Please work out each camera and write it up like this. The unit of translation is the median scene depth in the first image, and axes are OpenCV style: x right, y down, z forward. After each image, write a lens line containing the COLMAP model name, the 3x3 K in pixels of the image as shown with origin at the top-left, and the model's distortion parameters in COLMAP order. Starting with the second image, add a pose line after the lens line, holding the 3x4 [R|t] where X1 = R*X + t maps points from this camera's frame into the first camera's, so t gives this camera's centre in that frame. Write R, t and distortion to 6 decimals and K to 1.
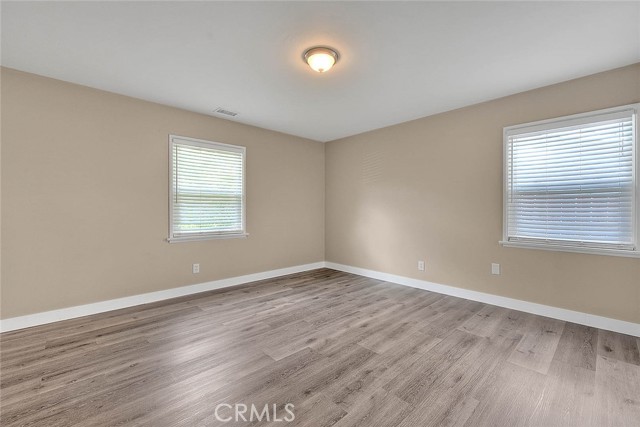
lens RADIAL K [[271.1, 0, 320.0], [0, 271.1, 213.5], [0, 0, 1]] dist [0.000158, 0.000030]
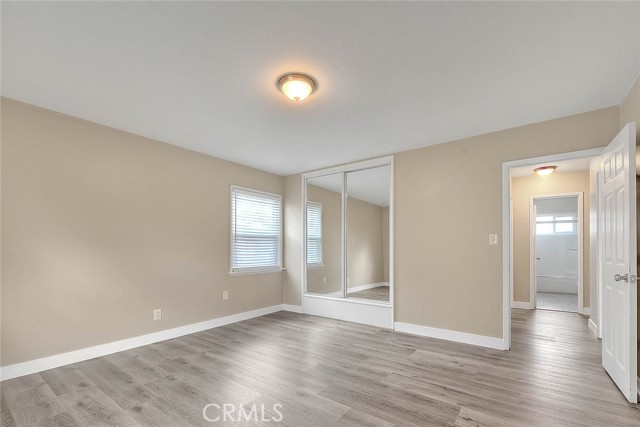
lens RADIAL K [[271.1, 0, 320.0], [0, 271.1, 213.5], [0, 0, 1]] dist [0.000158, 0.000030]
pose [[-0.177294, 0.127409, 0.975876, -0.721842], [0.005276, 0.991693, -0.128516, -0.007953], [-0.984144, -0.017636, -0.176494, 0.804198]]
